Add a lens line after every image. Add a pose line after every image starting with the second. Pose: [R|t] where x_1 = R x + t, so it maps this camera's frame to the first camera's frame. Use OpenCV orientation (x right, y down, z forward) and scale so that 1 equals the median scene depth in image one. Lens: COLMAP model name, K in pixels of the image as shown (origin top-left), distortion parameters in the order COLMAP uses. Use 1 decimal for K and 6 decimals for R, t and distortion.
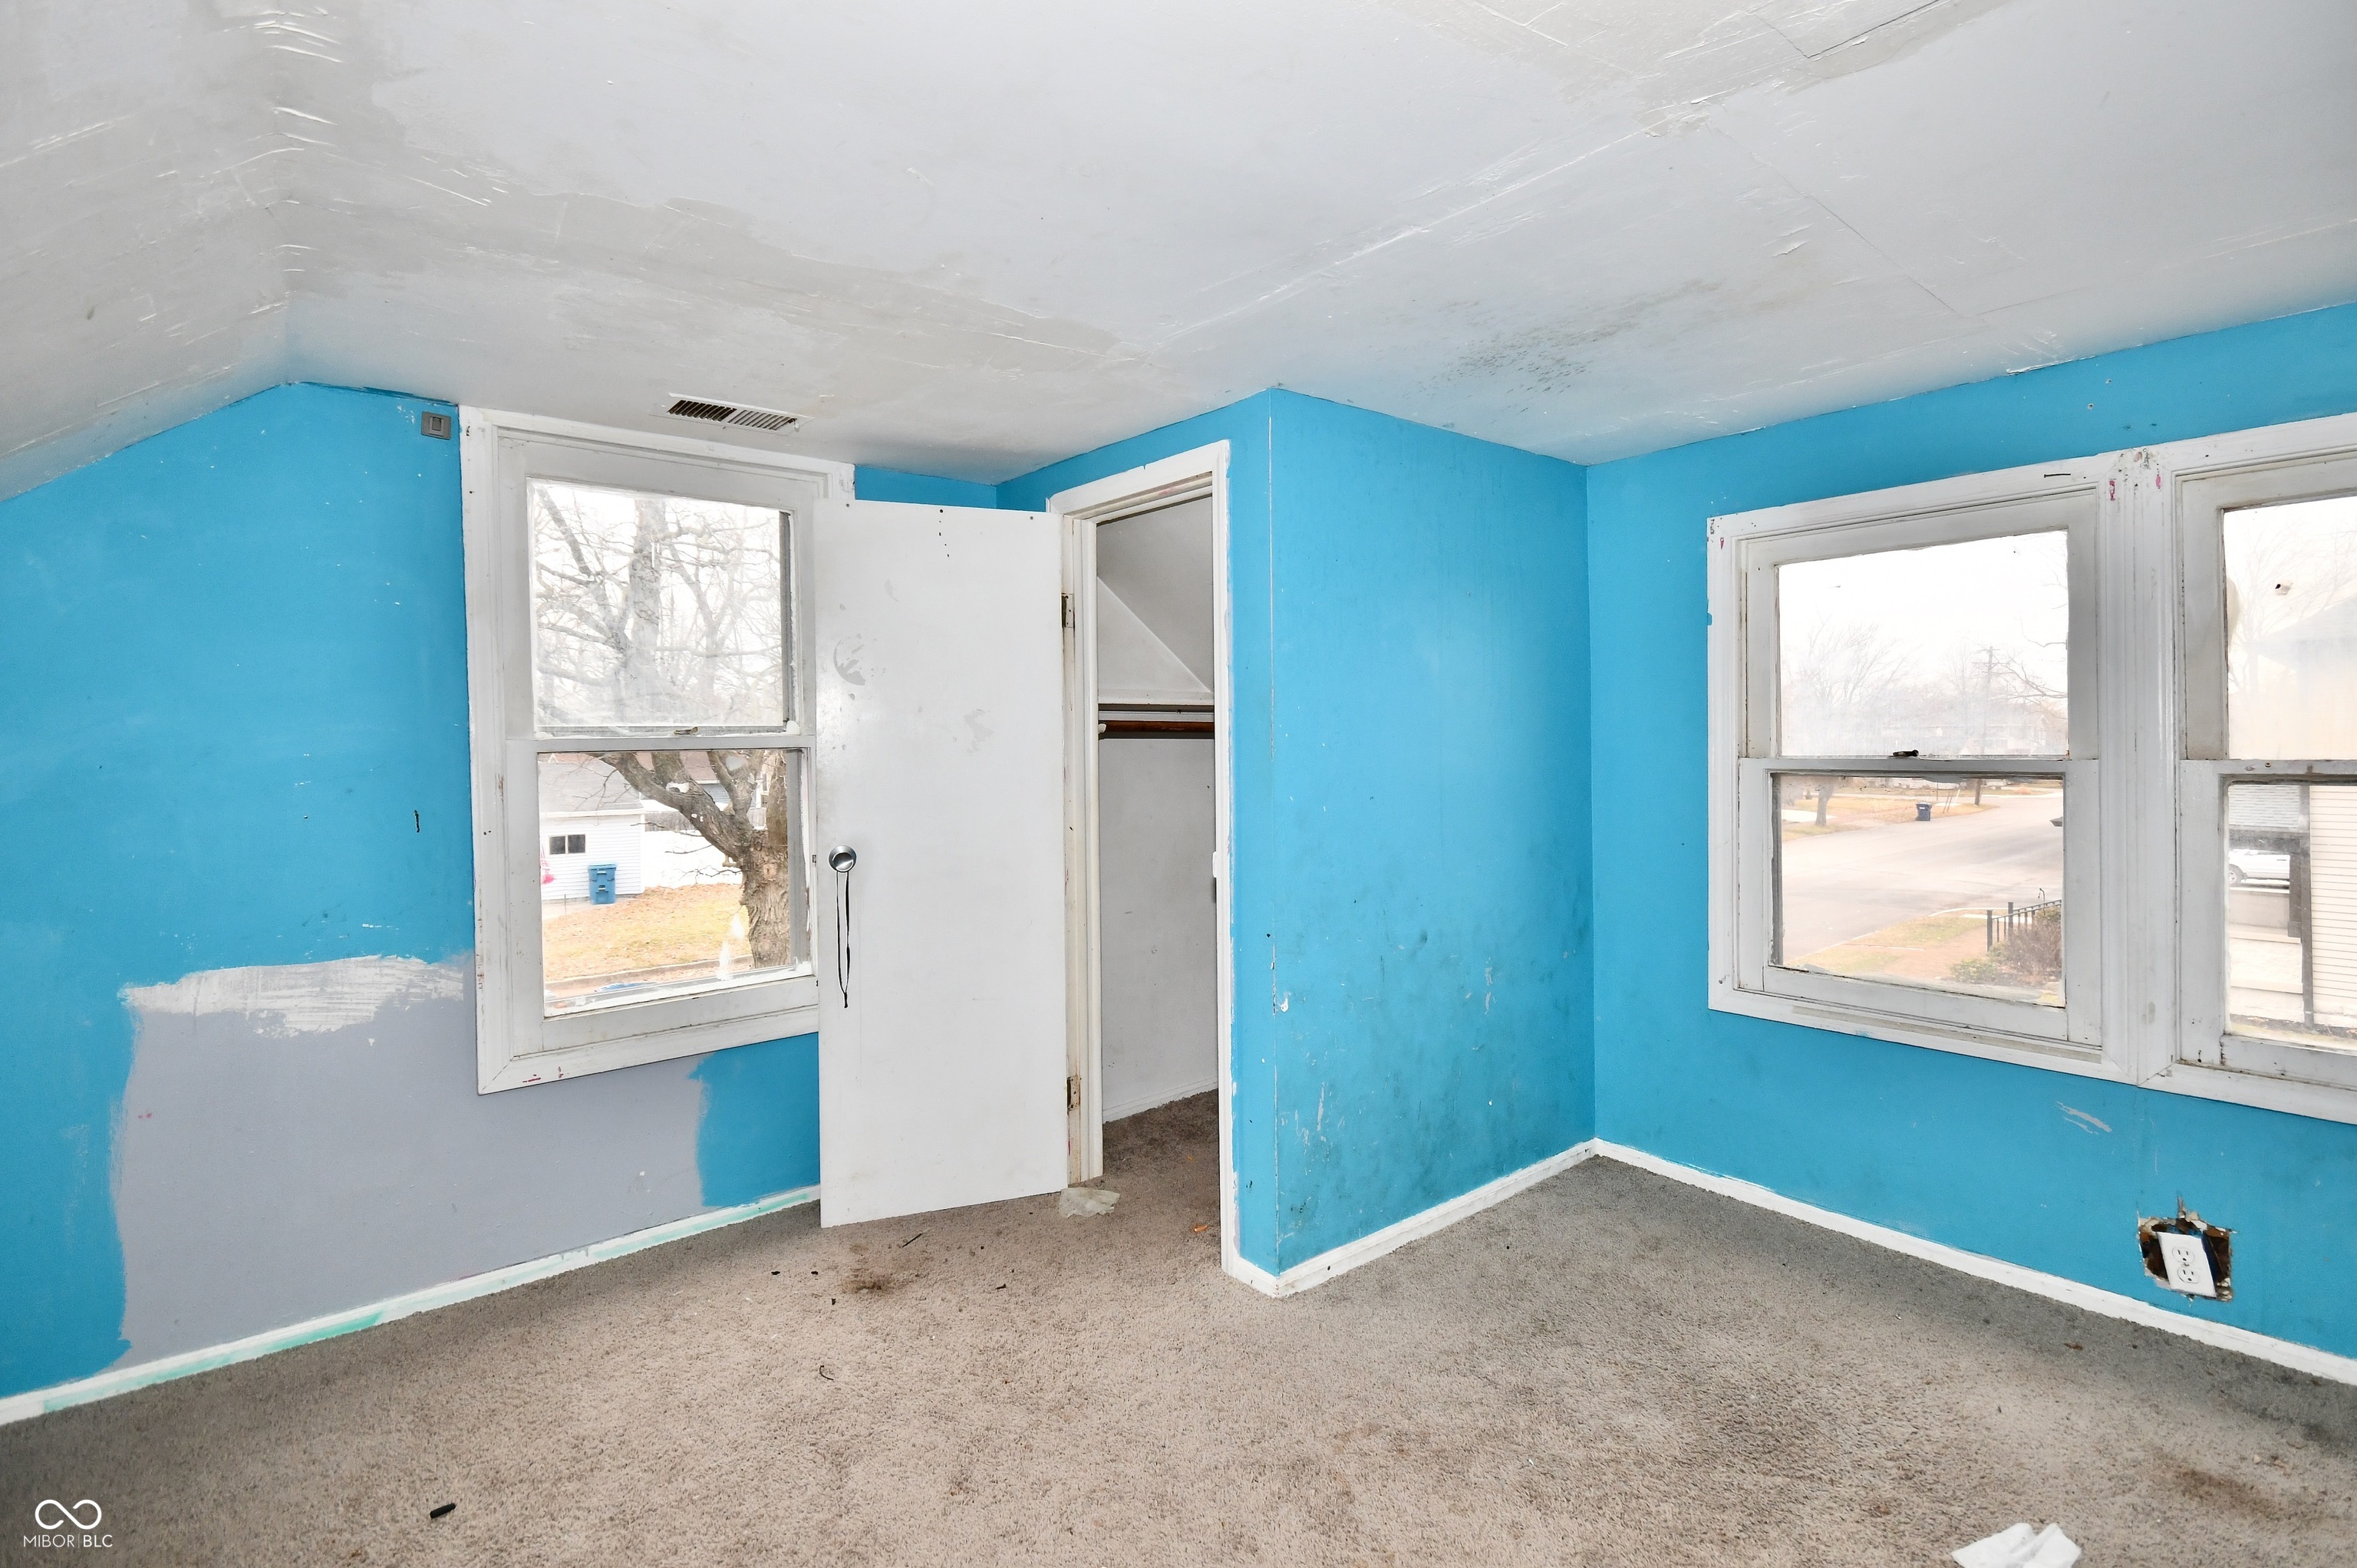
lens RADIAL K [[1053.1, 0, 1223.5], [0, 1053.1, 745.4], [0, 0, 1]] dist [0.002587, -0.006967]
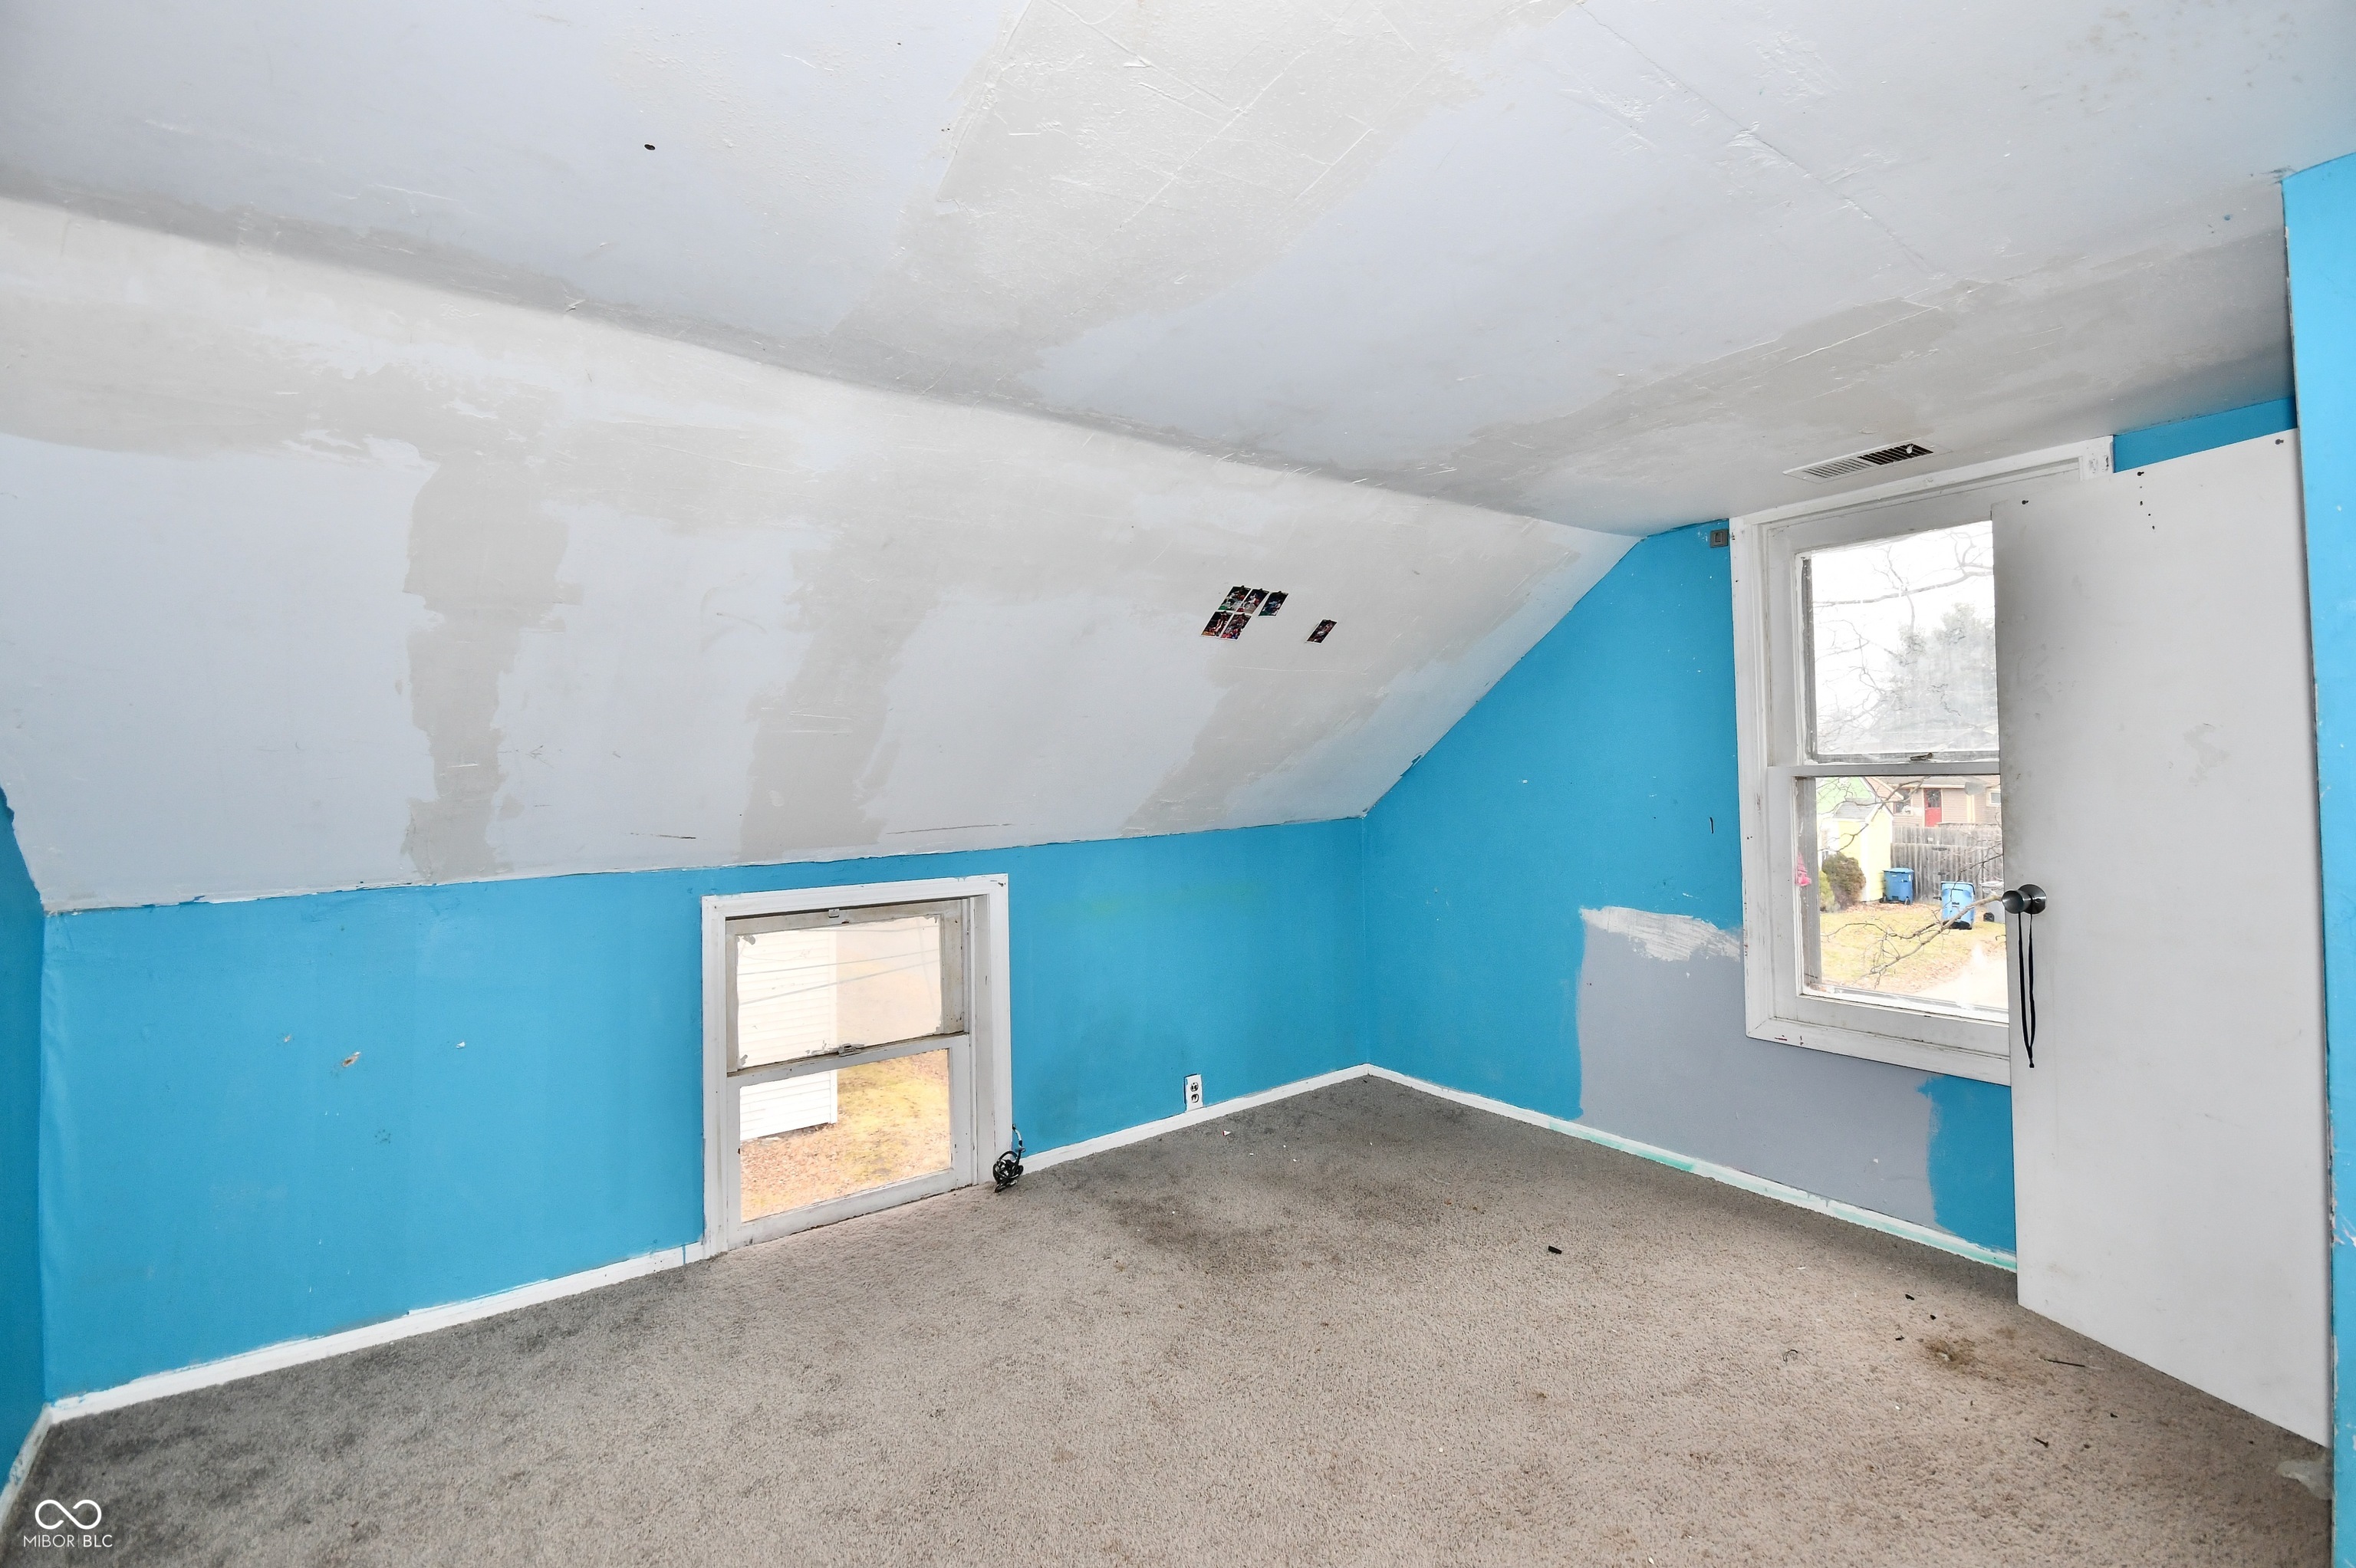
lens RADIAL K [[1052.6, 0, 1222.9], [0, 1052.6, 745.4], [0, 0, 1]] dist [0.002587, -0.006967]
pose [[-0.062568, -0.019432, -0.997851, 0.652165], [0.005685, 0.999787, -0.019826, -0.009649], [0.998024, -0.006913, -0.062445, 0.429320]]
